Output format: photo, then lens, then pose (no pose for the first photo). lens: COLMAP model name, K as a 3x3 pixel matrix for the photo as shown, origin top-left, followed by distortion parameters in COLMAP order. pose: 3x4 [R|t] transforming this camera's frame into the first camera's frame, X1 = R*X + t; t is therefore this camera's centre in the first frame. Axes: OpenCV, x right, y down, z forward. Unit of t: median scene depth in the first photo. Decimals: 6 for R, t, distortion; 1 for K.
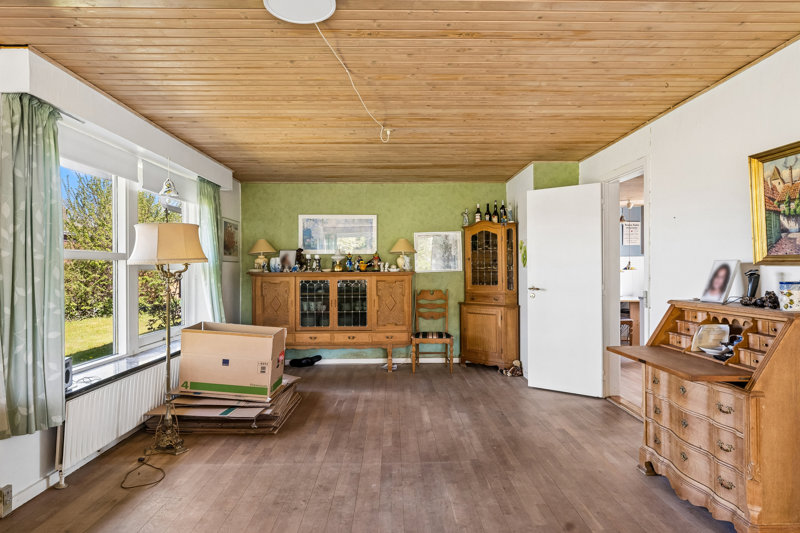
lens RADIAL K [[468.0, 0, 400.0], [0, 468.0, 266.5], [0, 0, 1]] dist [0.000800, 0.000133]
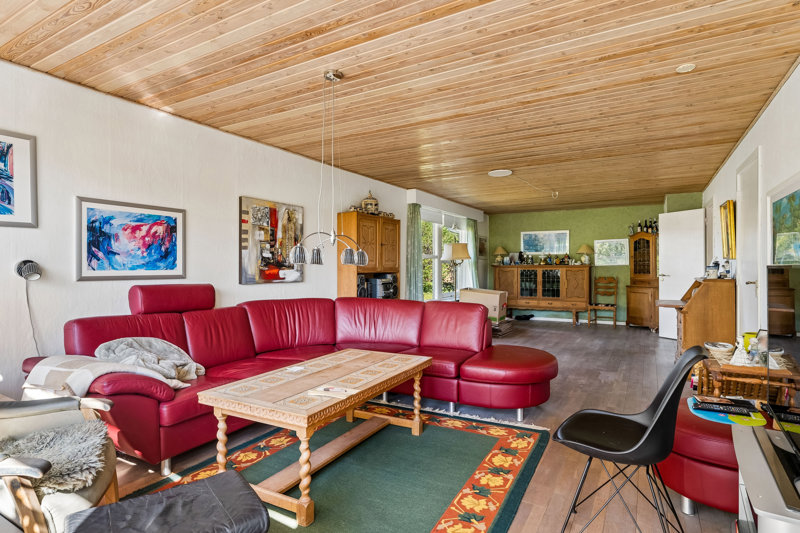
lens RADIAL K [[430.7, 0, 400.0], [0, 430.7, 266.5], [0, 0, 1]] dist [-0.001057, -0.000067]
pose [[0.848933, 0.004939, -0.528477, 0.254625], [-0.002030, 0.999979, 0.006085, 0.008246], [0.528496, -0.004093, 0.848926, -0.604561]]
